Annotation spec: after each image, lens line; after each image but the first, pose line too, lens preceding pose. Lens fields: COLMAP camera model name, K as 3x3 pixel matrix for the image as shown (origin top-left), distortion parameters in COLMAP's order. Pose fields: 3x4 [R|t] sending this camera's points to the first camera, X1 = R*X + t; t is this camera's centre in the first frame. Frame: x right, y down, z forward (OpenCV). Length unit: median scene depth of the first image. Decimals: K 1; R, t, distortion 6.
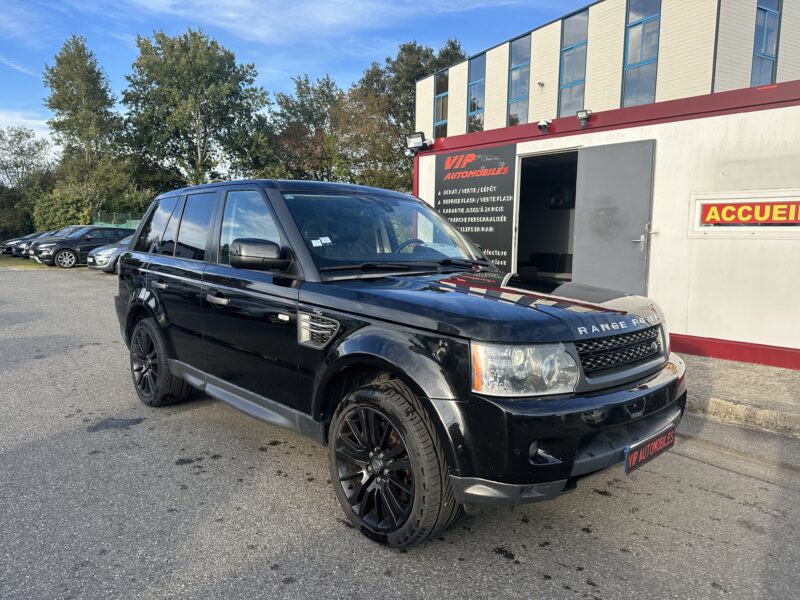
lens RADIAL K [[567.5, 0, 400.0], [0, 567.5, 300.0], [0, 0, 1]] dist [-0.005547, -0.004713]
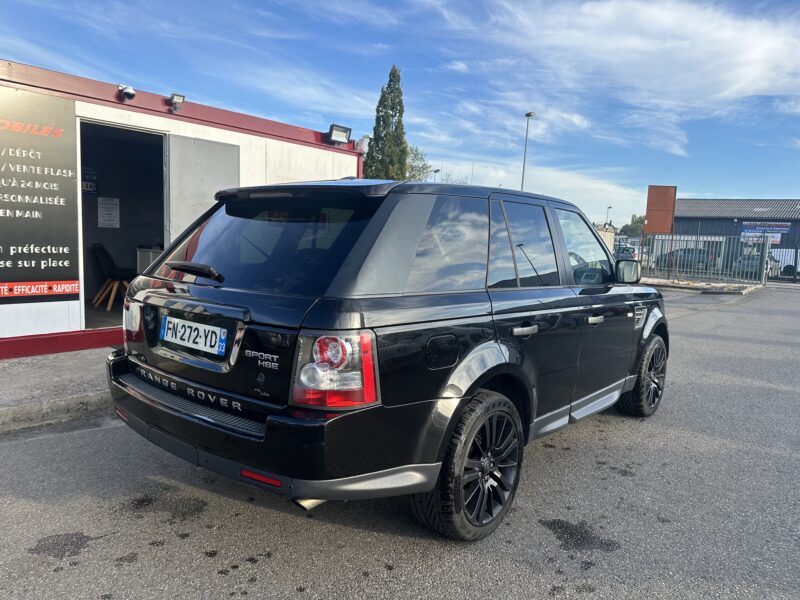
lens RADIAL K [[581.2, 0, 400.0], [0, 581.2, 300.0], [0, 0, 1]] dist [0.007038, -0.001982]
pose [[-0.132028, -0.124906, 0.983345, -0.755463], [0.062919, 0.988973, 0.134069, -0.115330], [-0.989247, 0.079572, -0.122713, 0.851481]]
